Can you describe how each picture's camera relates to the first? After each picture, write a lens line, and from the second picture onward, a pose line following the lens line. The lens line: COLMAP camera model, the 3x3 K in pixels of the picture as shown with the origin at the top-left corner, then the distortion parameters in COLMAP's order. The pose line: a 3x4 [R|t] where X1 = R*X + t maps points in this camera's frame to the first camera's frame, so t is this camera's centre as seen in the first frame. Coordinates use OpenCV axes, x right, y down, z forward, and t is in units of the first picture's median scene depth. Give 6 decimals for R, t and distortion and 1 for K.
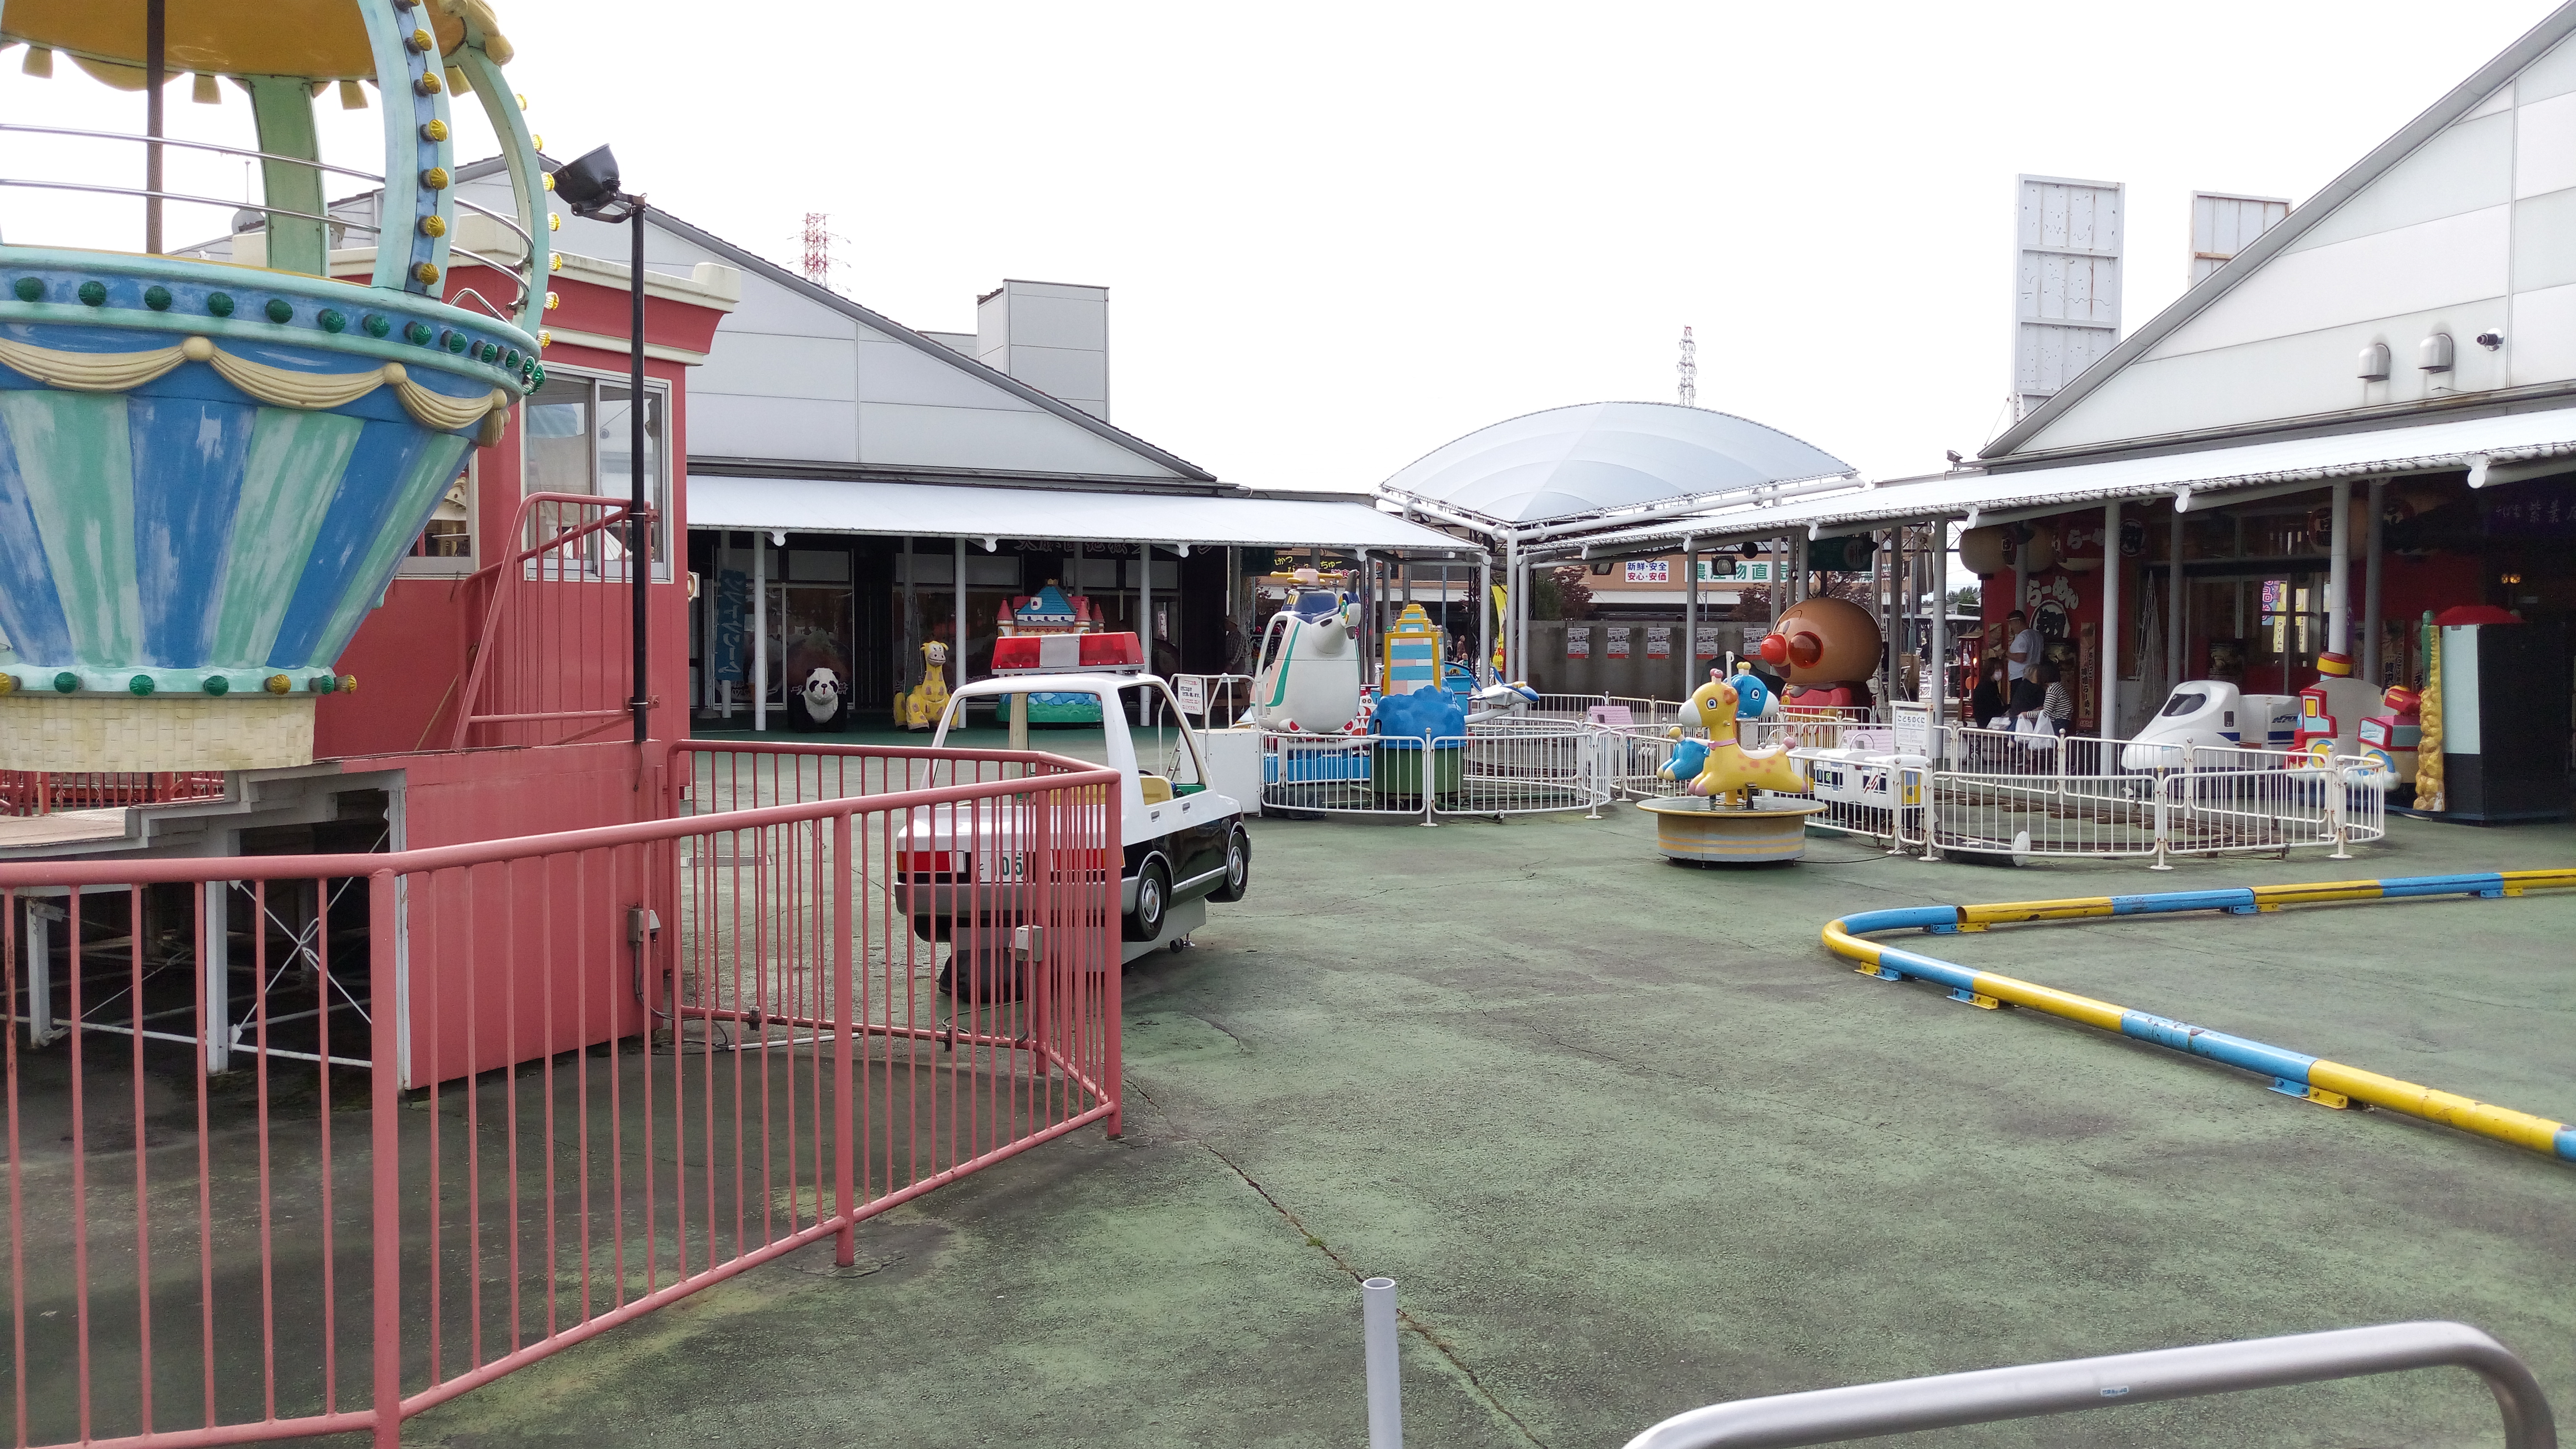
lens RADIAL K [[2018.5, 0, 1288.0], [0, 2018.5, 724.5], [0, 0, 1]] dist [-0.012620, -0.002138]
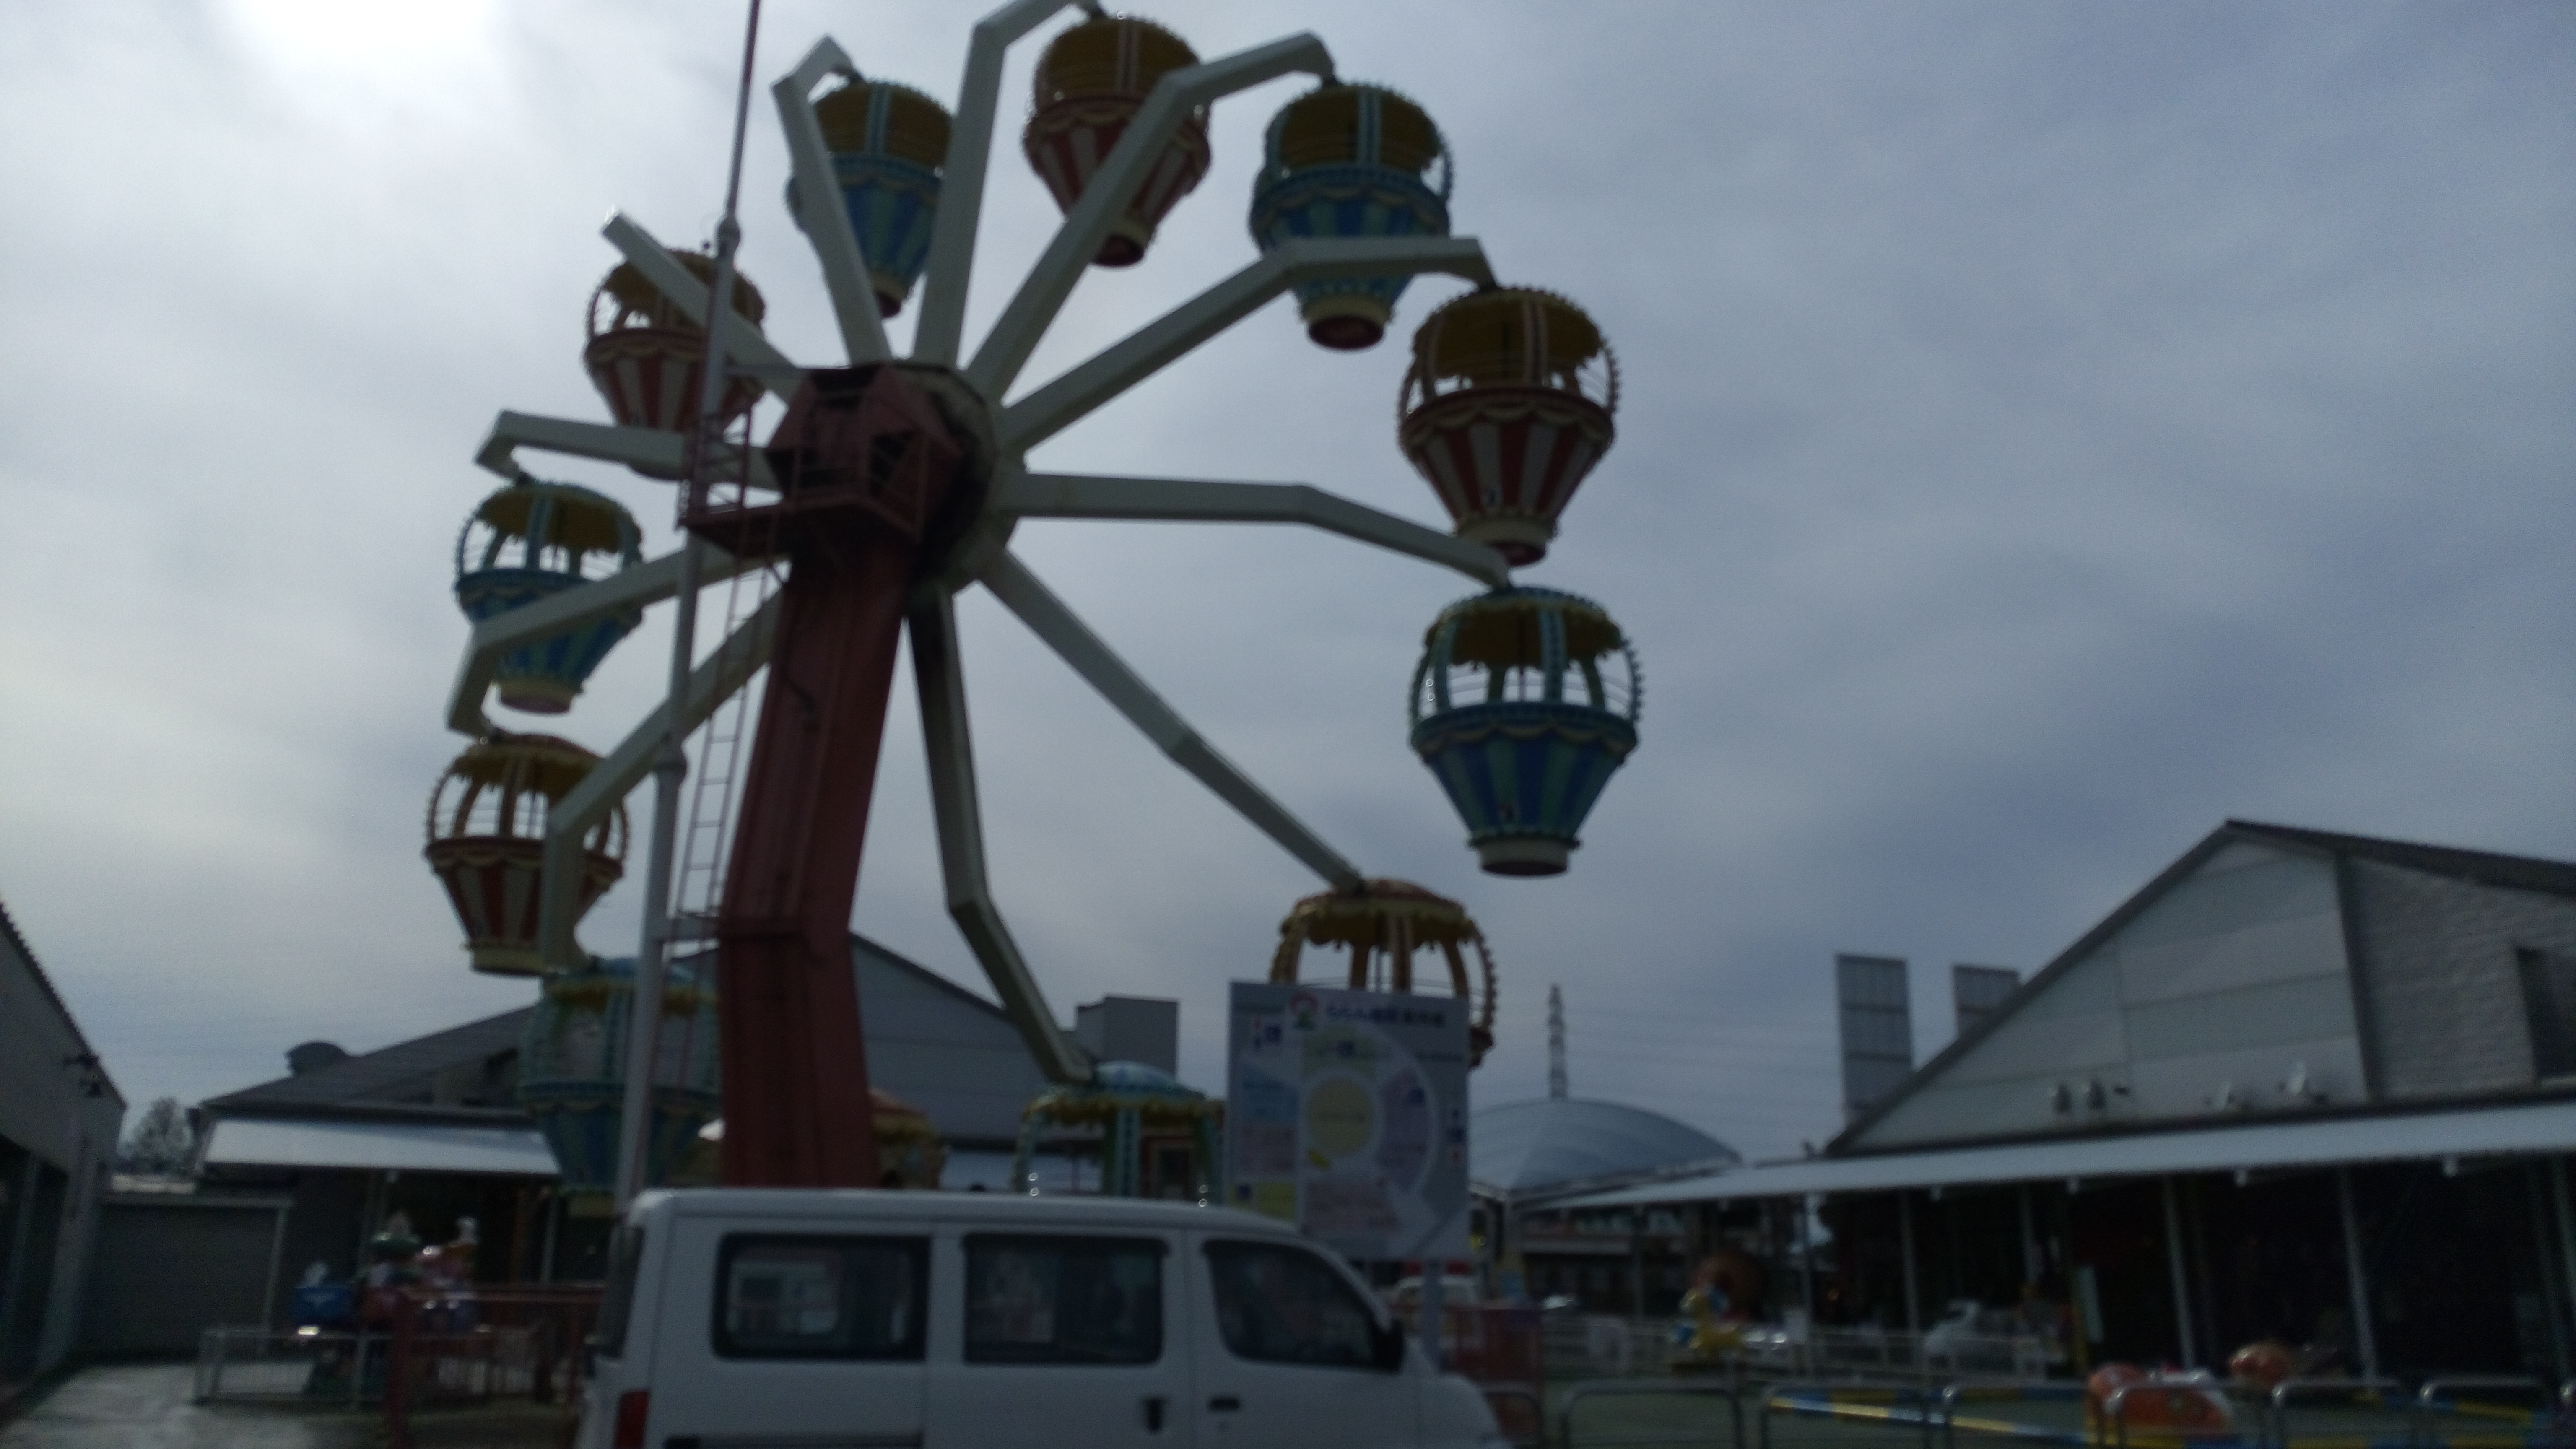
lens RADIAL K [[2018.5, 0, 1288.0], [0, 2018.5, 724.5], [0, 0, 1]] dist [-0.012620, -0.002138]
pose [[0.997714, 0.022885, 0.063592, -0.186796], [-0.002028, 0.950640, -0.310291, 0.036221], [-0.067554, 0.309452, 0.948512, -0.590655]]
